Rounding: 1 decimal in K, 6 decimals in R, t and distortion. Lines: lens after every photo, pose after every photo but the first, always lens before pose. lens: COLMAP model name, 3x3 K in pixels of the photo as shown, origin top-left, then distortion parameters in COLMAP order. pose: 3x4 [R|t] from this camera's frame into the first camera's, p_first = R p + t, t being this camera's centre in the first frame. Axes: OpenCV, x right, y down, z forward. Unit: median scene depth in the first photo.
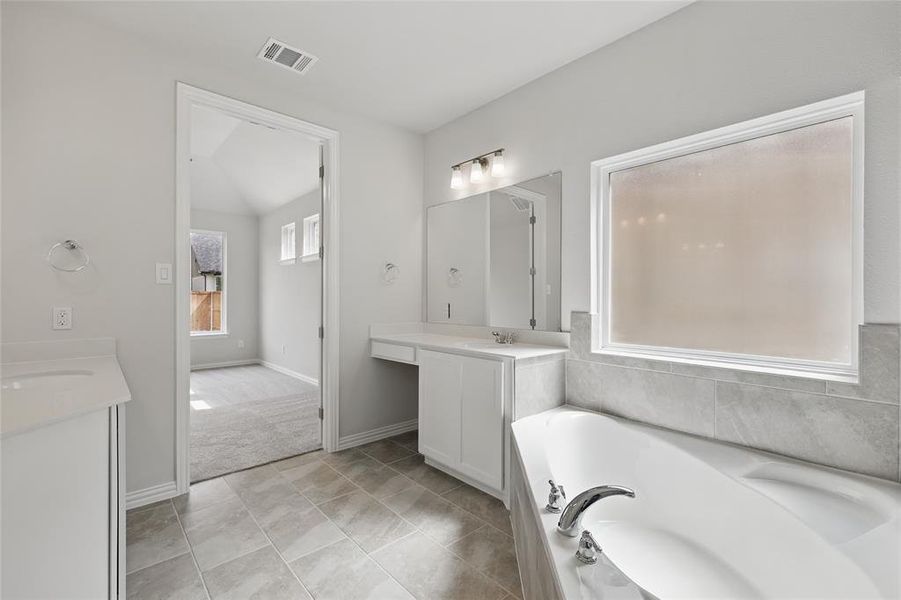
lens RADIAL K [[396.5, 0, 453.1], [0, 396.5, 298.0], [0, 0, 1]] dist [0.005515, -0.000180]
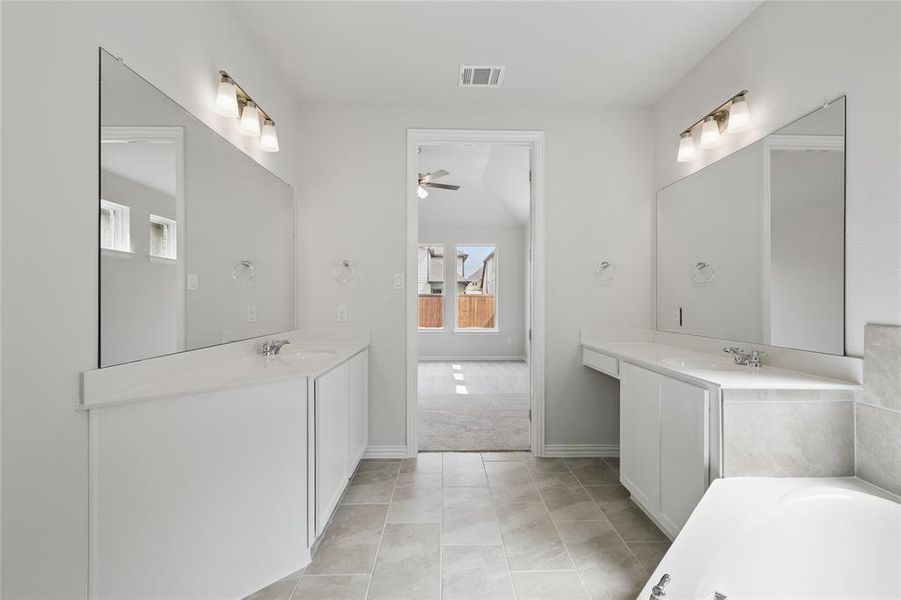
lens RADIAL K [[396.5, 0, 453.1], [0, 396.5, 298.0], [0, 0, 1]] dist [0.005515, -0.000180]
pose [[0.754953, -0.003151, -0.655772, 0.201329], [-0.000680, 0.999984, -0.005587, -0.000719], [0.655779, 0.004664, 0.754939, 0.125167]]
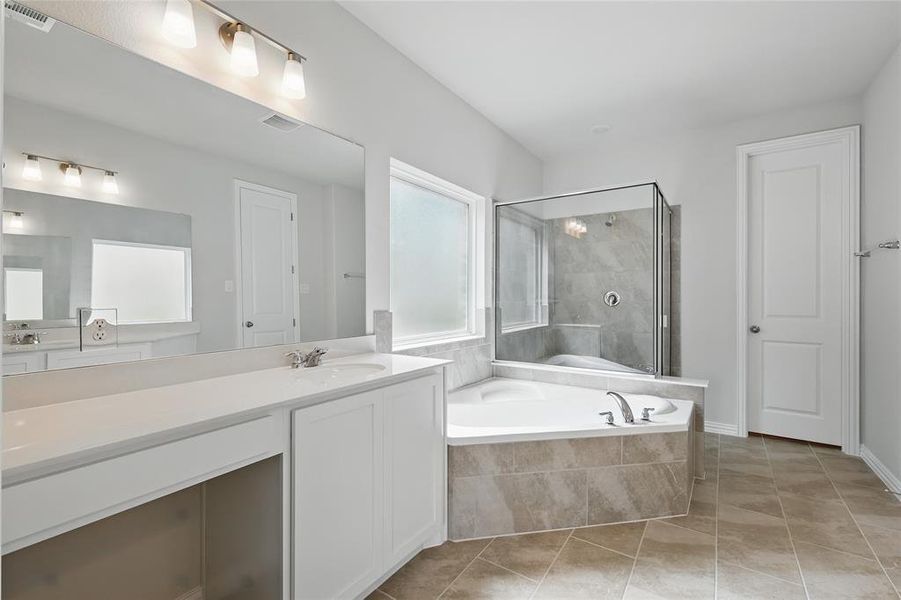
lens RADIAL K [[396.5, 0, 453.1], [0, 396.5, 298.0], [0, 0, 1]] dist [0.005515, -0.000180]
pose [[-0.229387, -0.003040, 0.973331, -0.554506], [0.000598, 0.999994, 0.003265, 0.002068], [-0.973335, 0.001331, -0.229384, 0.935632]]
